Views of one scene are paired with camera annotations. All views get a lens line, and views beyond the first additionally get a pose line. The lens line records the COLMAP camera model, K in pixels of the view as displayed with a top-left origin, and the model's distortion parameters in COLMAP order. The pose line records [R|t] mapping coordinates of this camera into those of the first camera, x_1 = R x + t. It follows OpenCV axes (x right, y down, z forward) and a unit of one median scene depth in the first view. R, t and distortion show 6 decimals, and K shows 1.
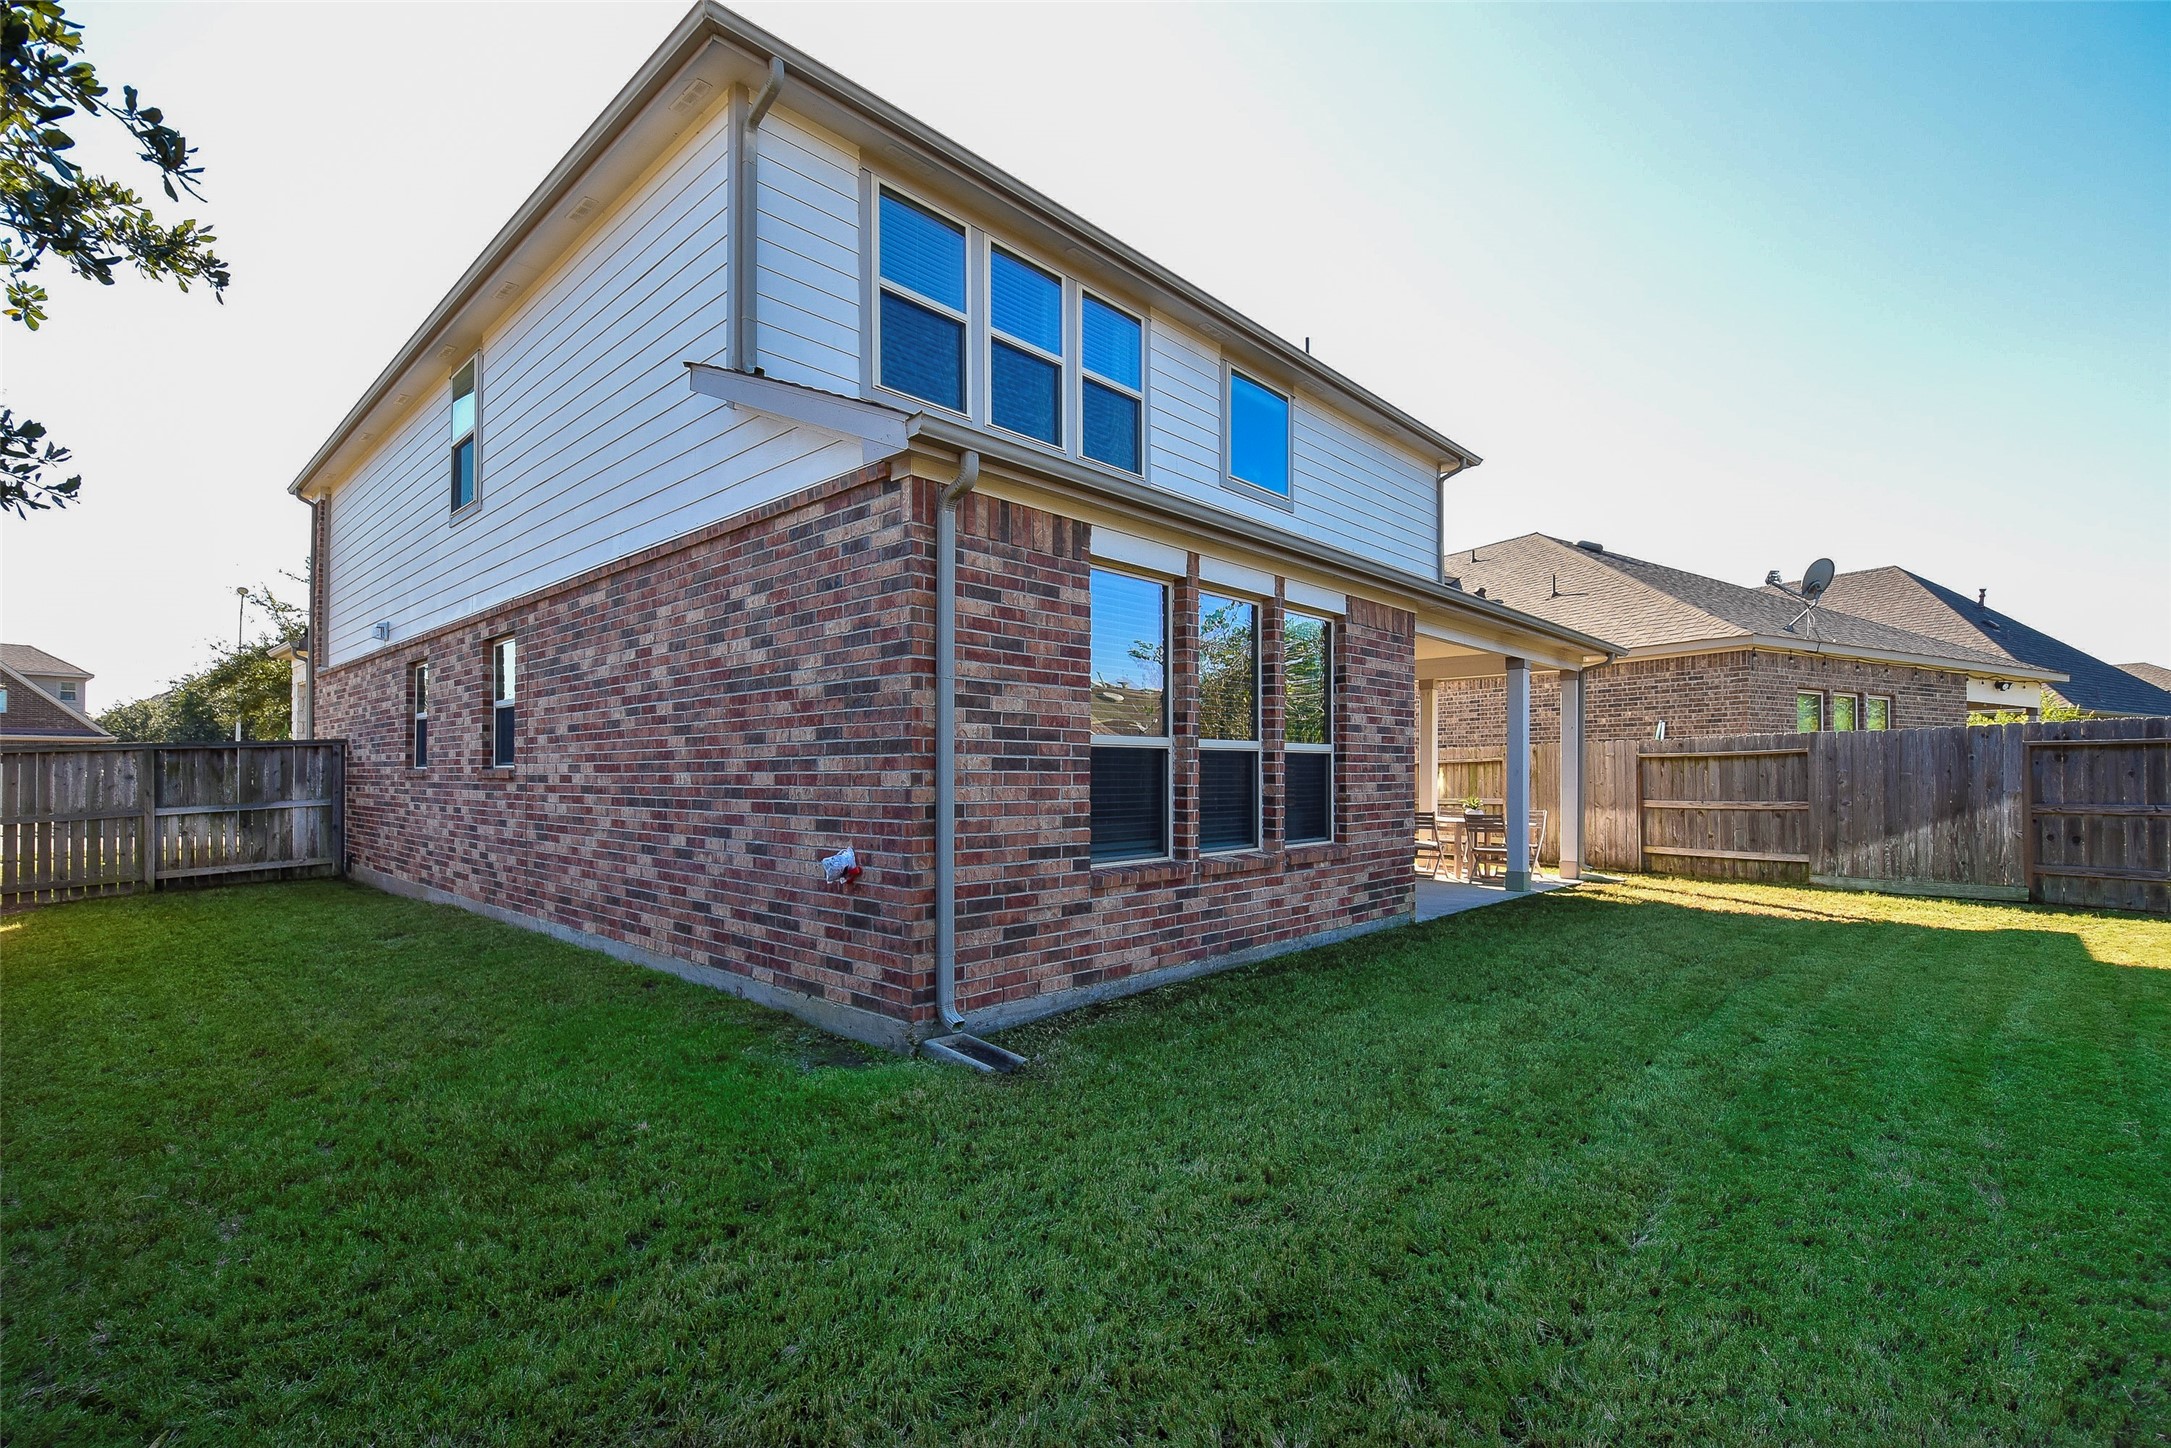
lens RADIAL K [[977.3, 0, 1049.5], [0, 977.3, 771.1], [0, 0, 1]] dist [0.005620, -0.002289]
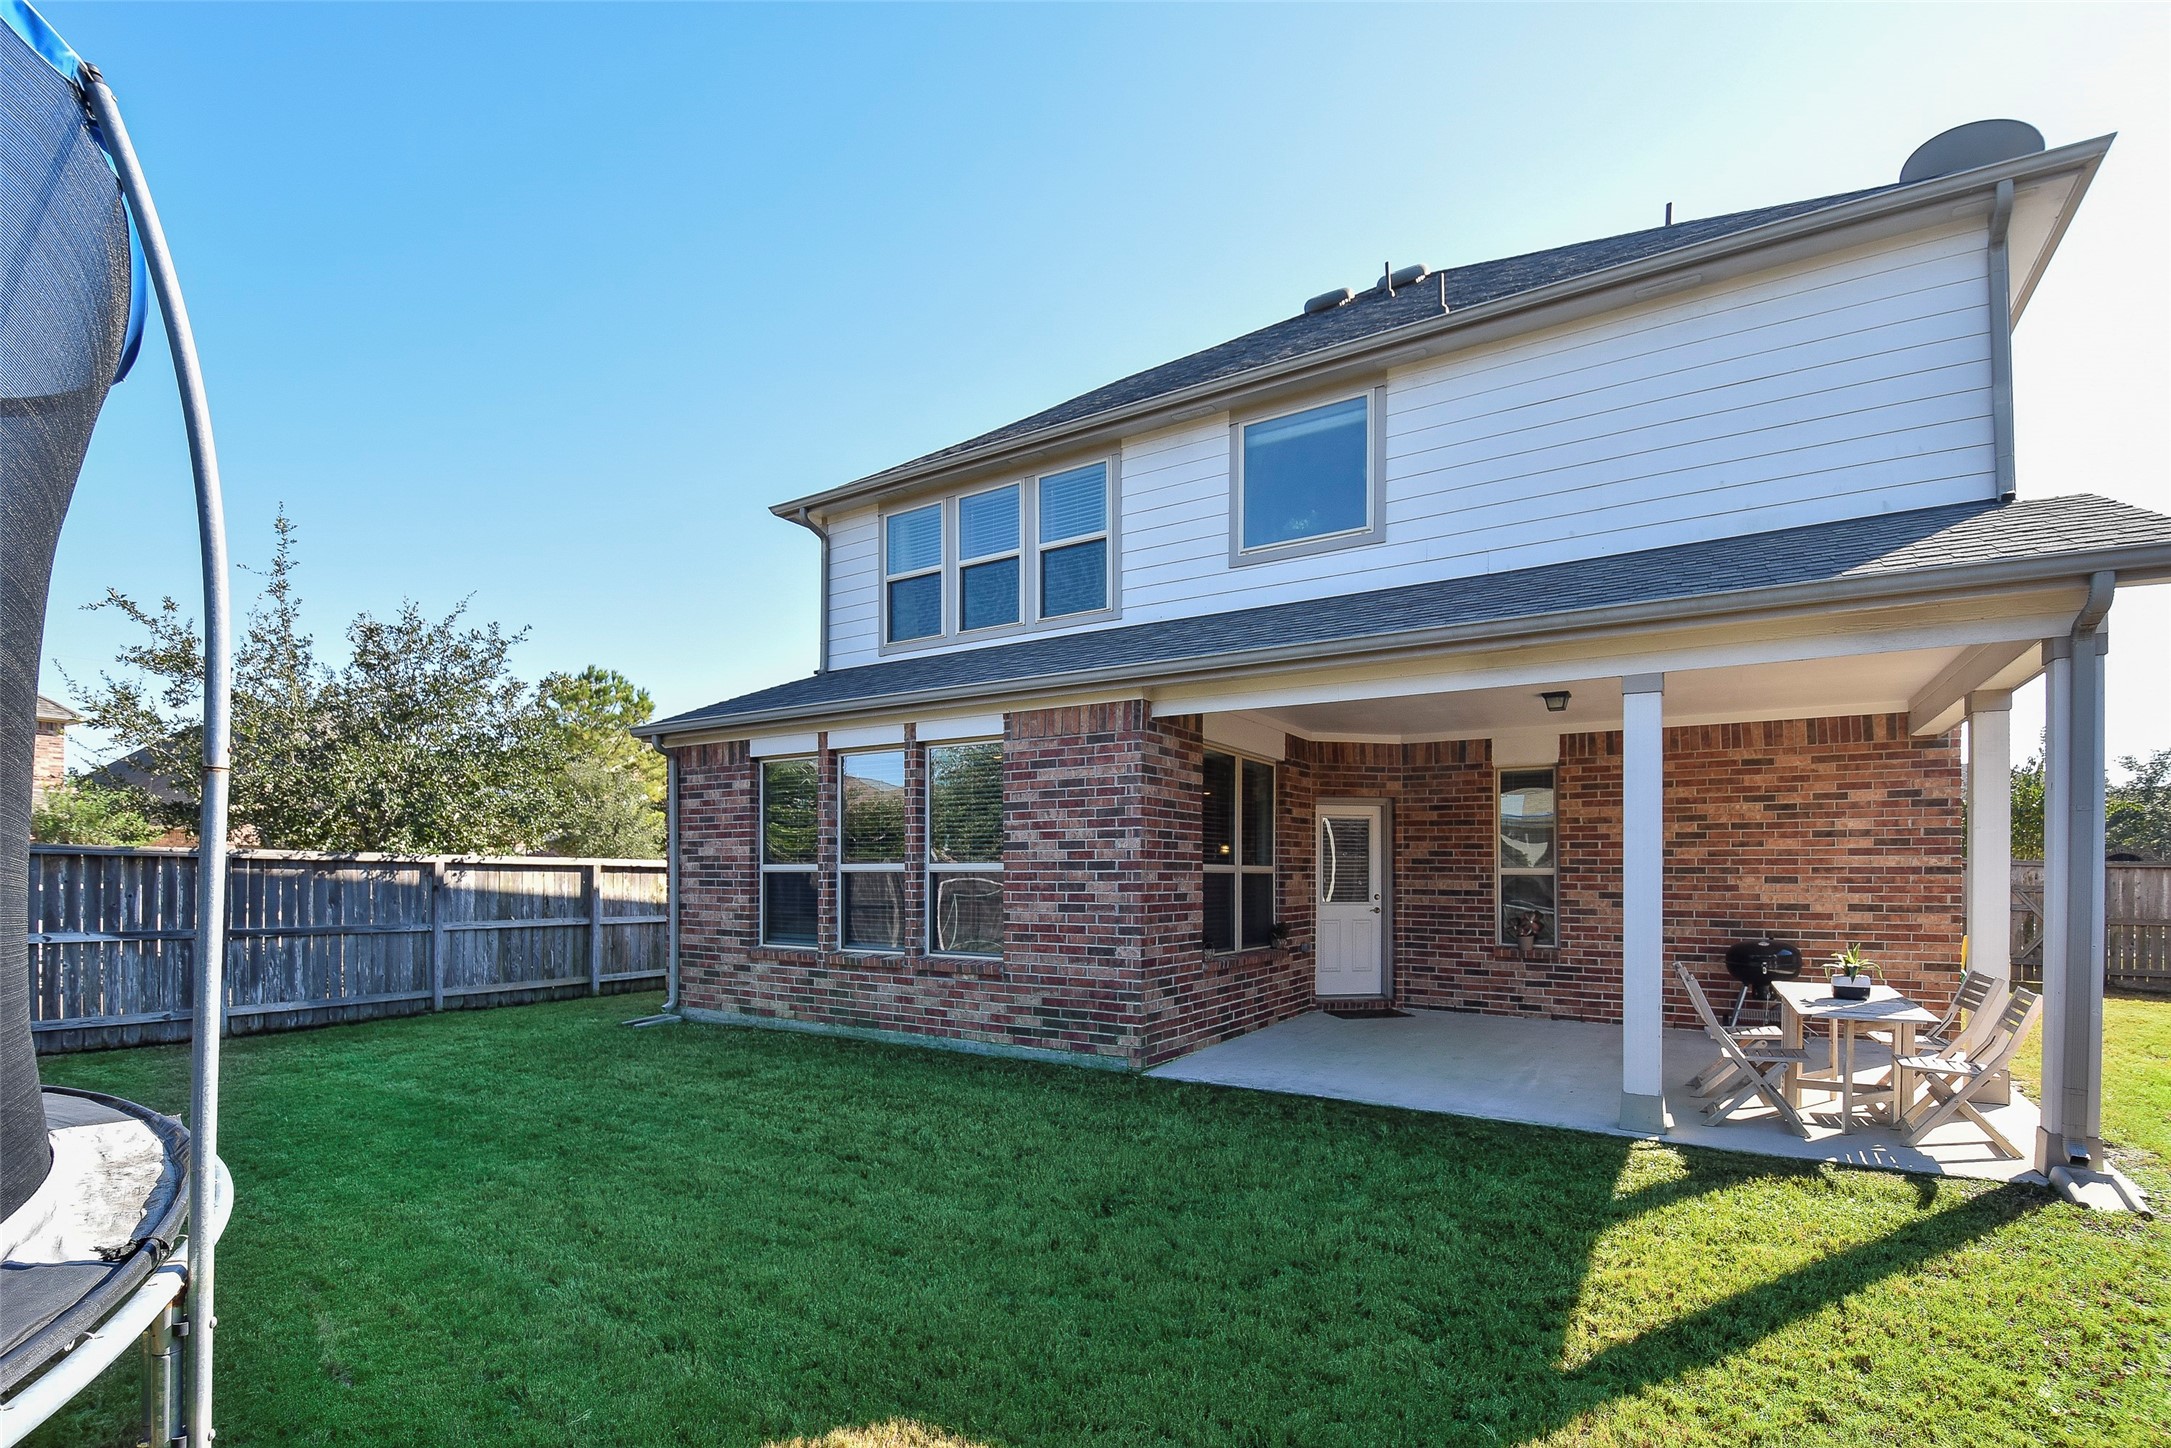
lens RADIAL K [[977.3, 0, 1085.9], [0, 977.3, 869.1], [0, 0, 1]] dist [0.005620, -0.002289]
pose [[0.221755, -0.003217, -0.975097, 1.423720], [0.002214, 0.999994, -0.002796, -0.019744], [0.975100, -0.001539, 0.221761, 0.941225]]
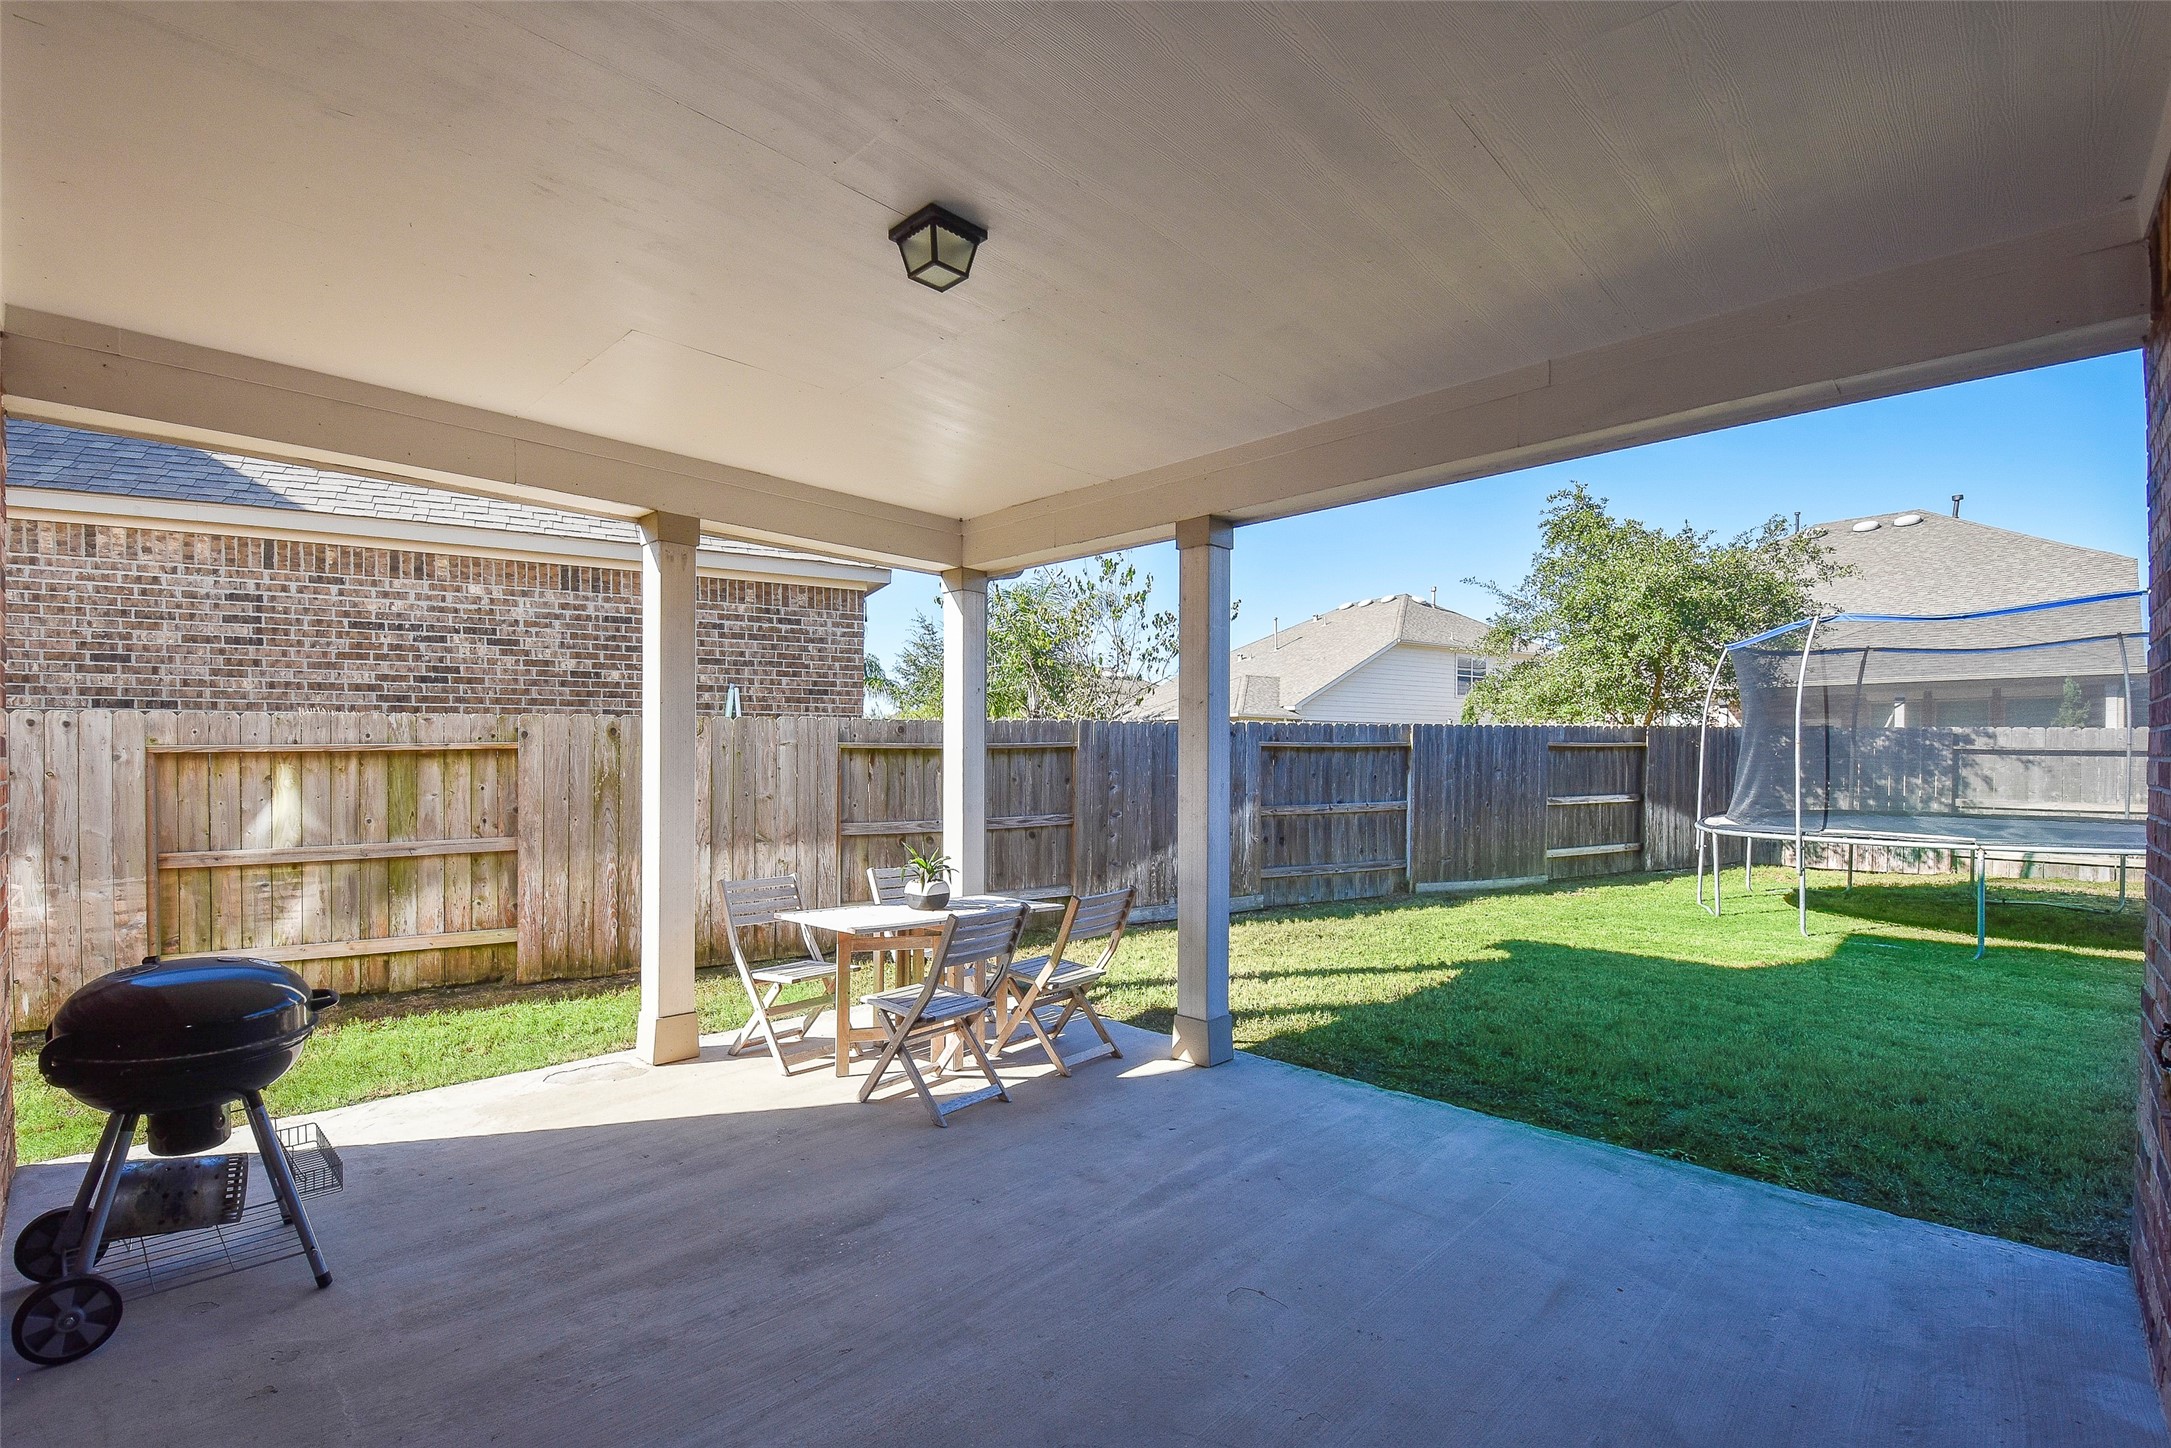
lens RADIAL K [[977.3, 0, 1060.1], [0, 977.3, 777.6], [0, 0, 1]] dist [0.005620, -0.002289]
pose [[0.005557, -0.022133, 0.999740, 0.067007], [-0.007896, 0.999723, 0.022177, -0.020554], [-0.999953, -0.008018, 0.005381, 1.651642]]
